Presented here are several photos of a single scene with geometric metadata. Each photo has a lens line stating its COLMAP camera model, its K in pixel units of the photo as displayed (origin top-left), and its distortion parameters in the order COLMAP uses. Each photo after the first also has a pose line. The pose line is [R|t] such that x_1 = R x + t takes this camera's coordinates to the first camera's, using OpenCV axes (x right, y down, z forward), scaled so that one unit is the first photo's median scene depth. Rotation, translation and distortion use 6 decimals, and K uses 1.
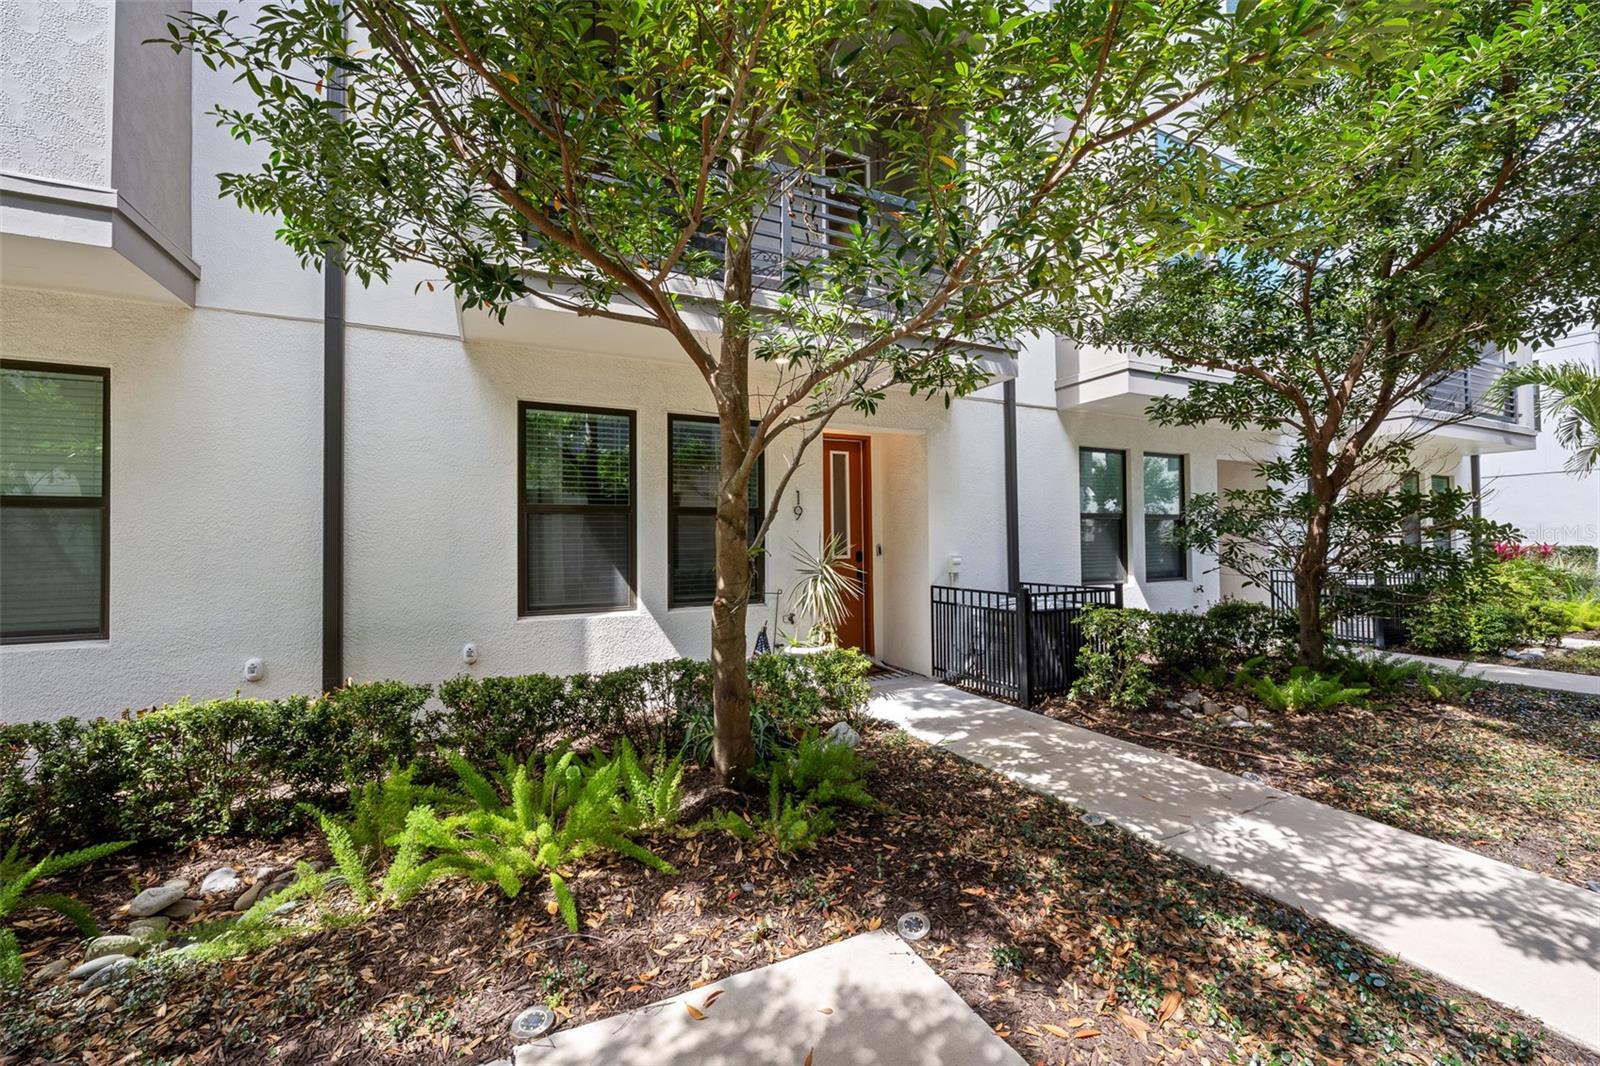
lens RADIAL K [[633.5, 0, 802.3], [0, 633.5, 525.5], [0, 0, 1]] dist [-0.000729, 0.000156]
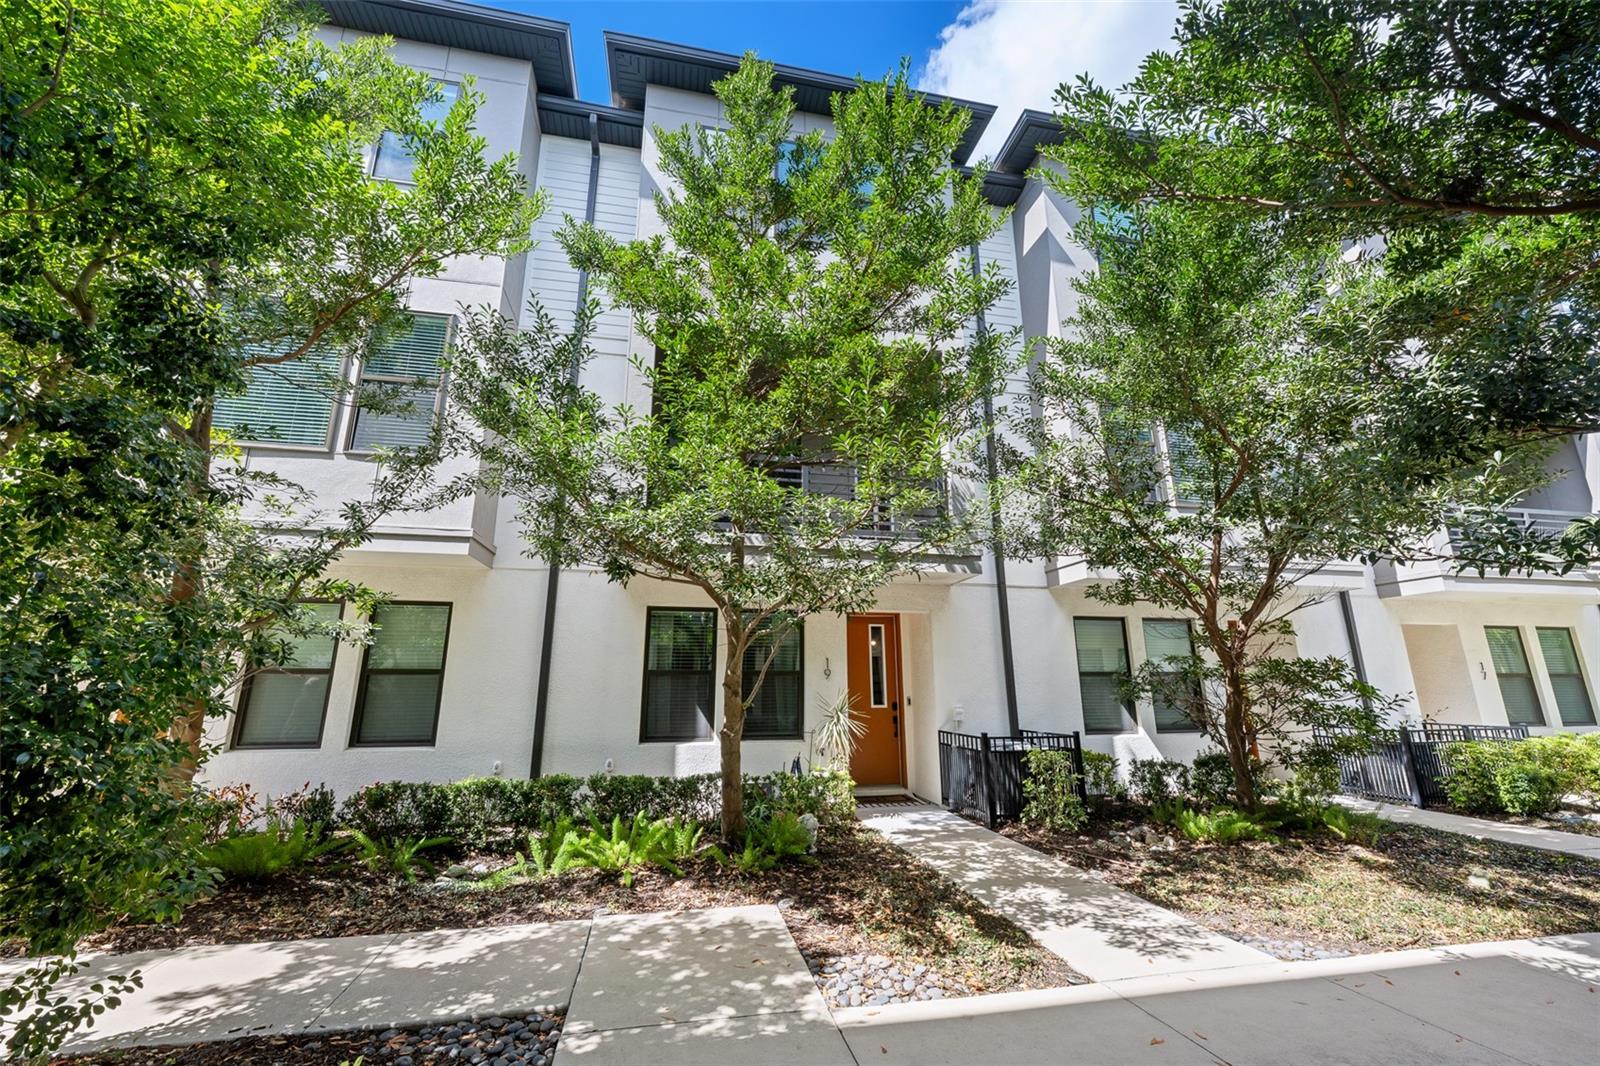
lens RADIAL K [[630.5, 0, 806.1], [0, 630.5, 526.9], [0, 0, 1]] dist [0.000202, 0.000124]
pose [[0.970883, -0.051359, -0.233985, 0.441774], [-0.001544, 0.975386, -0.220501, -0.043823], [0.239550, 0.214442, 0.946906, -0.638016]]
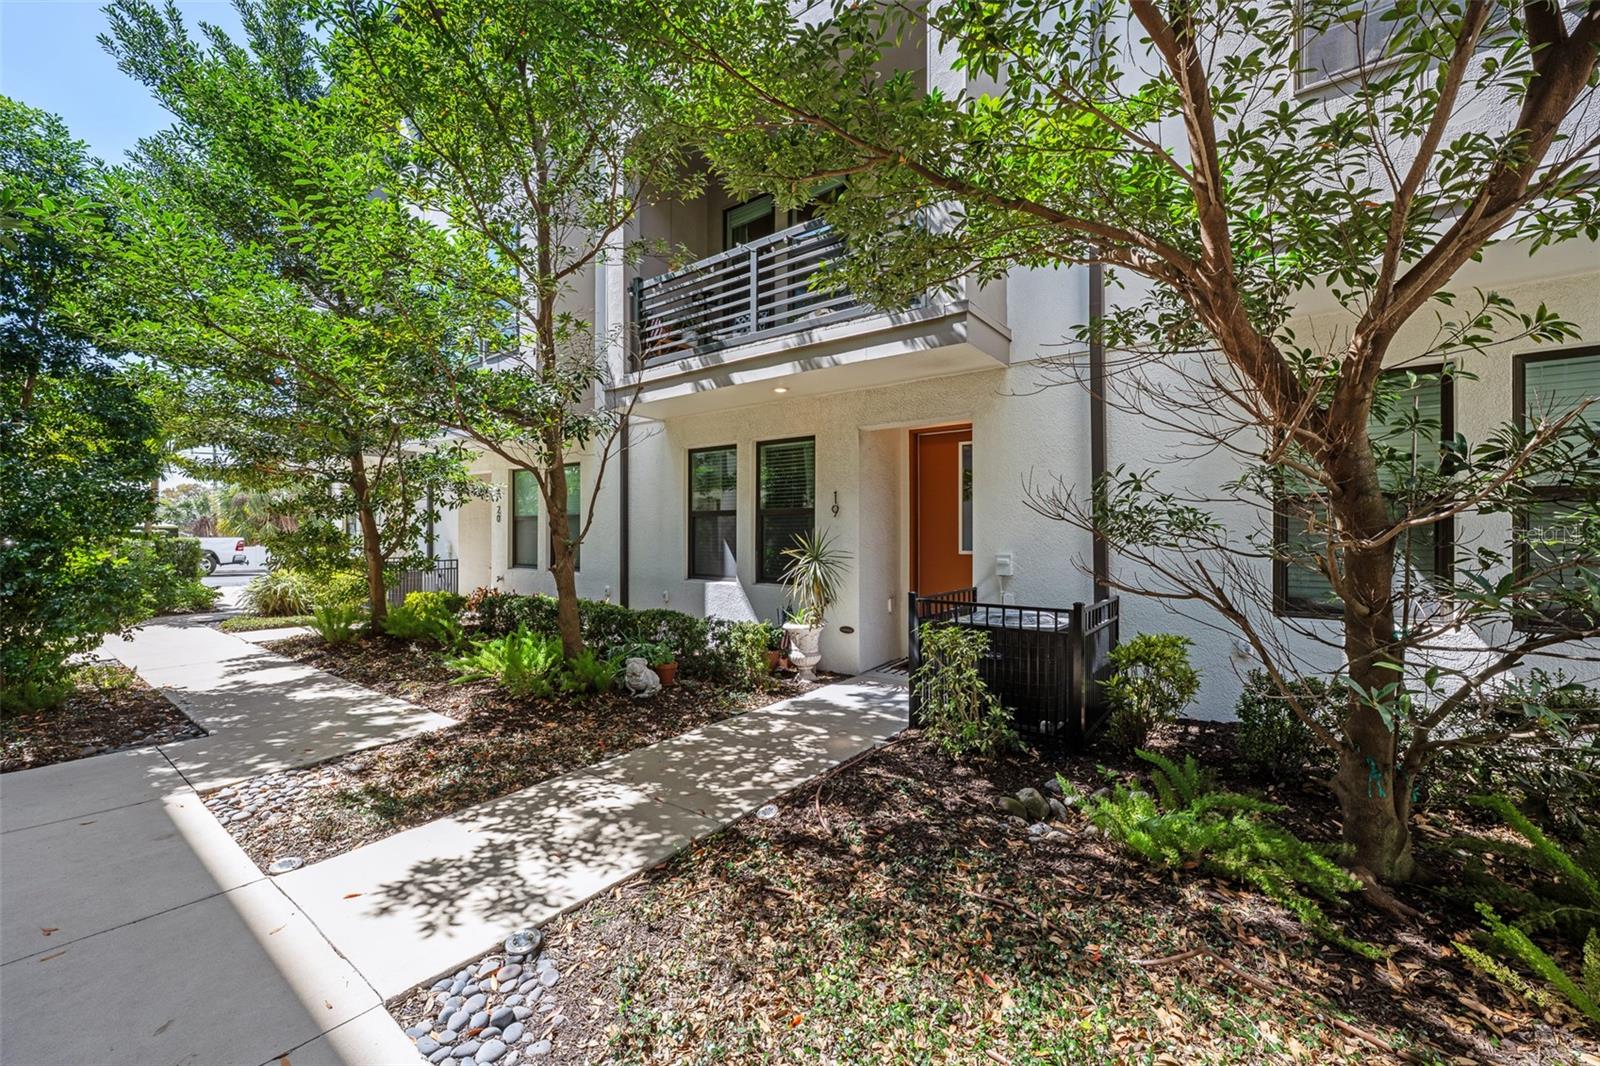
lens RADIAL K [[638.4, 0, 802.2], [0, 638.4, 528.6], [0, 0, 1]] dist [-0.001352, -0.000326]
pose [[0.452297, 0.004600, -0.891855, 1.492236], [0.019870, 0.999687, 0.015233, -0.009239], [0.891646, -0.024611, 0.452064, 0.626488]]
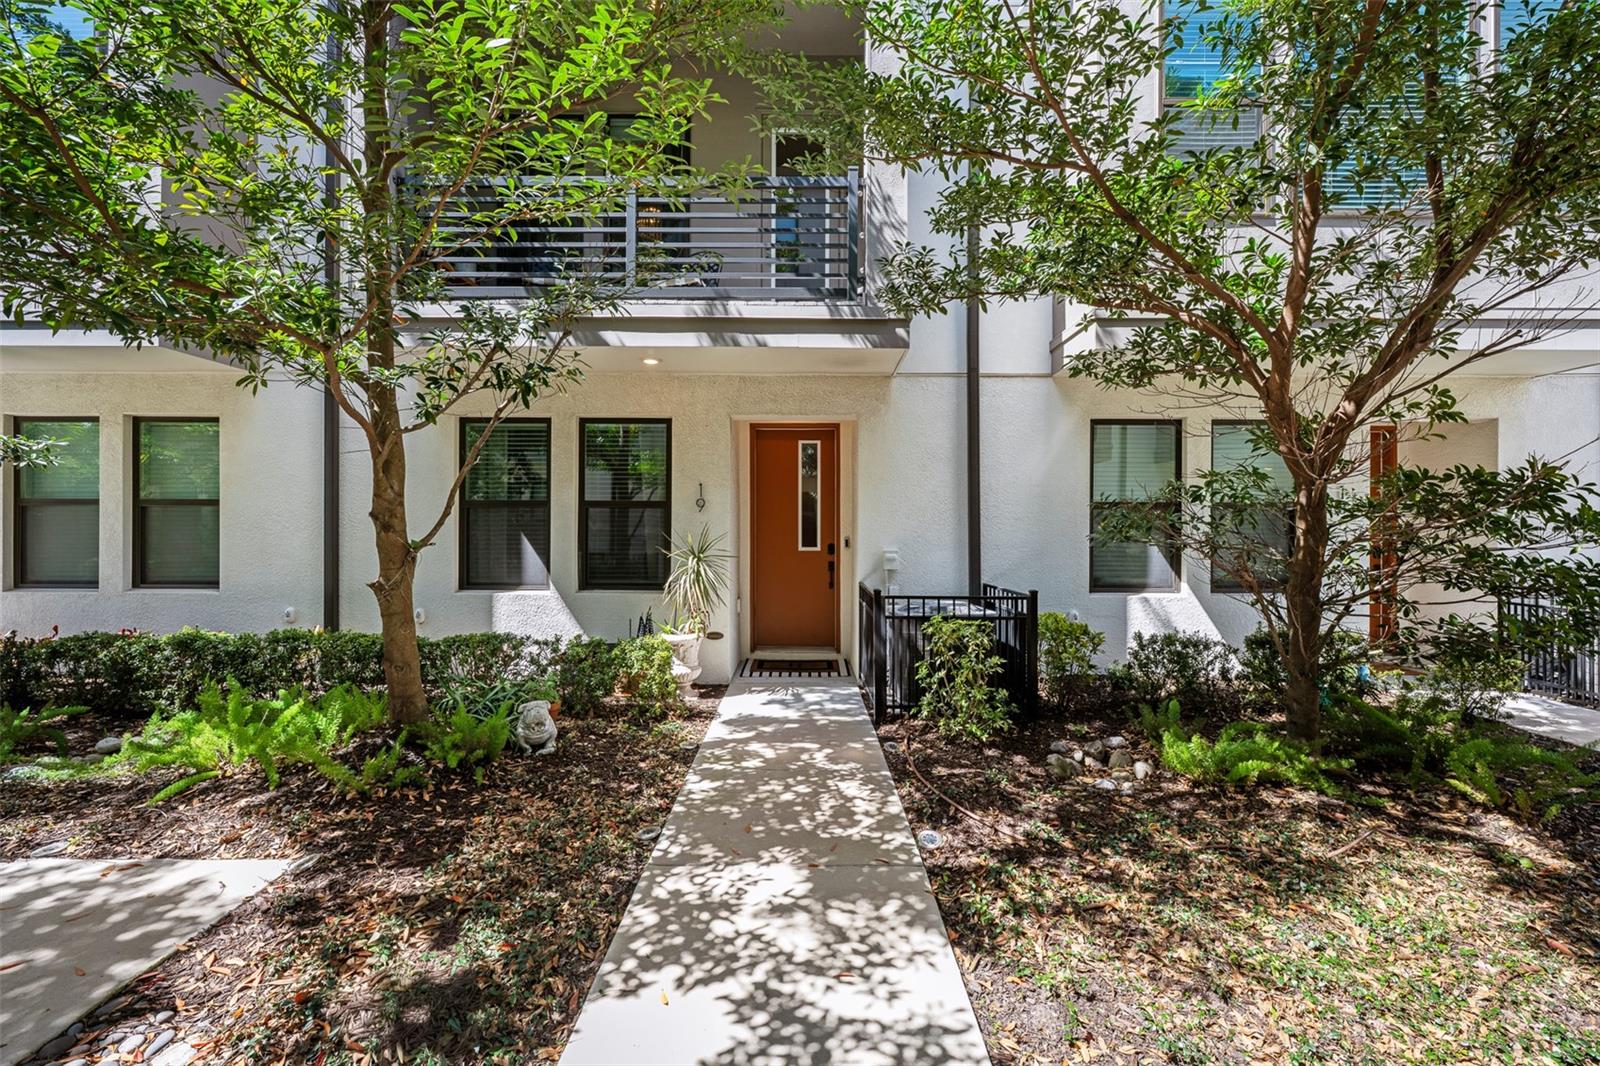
lens RADIAL K [[635.1, 0, 800.0], [0, 635.1, 533.0], [0, 0, 1]] dist [-0.000526, -0.000278]
pose [[0.897906, 0.014463, -0.439949, 0.893010], [0.000326, 0.999438, 0.033523, -0.013837], [0.440186, -0.030244, 0.897397, 0.206539]]
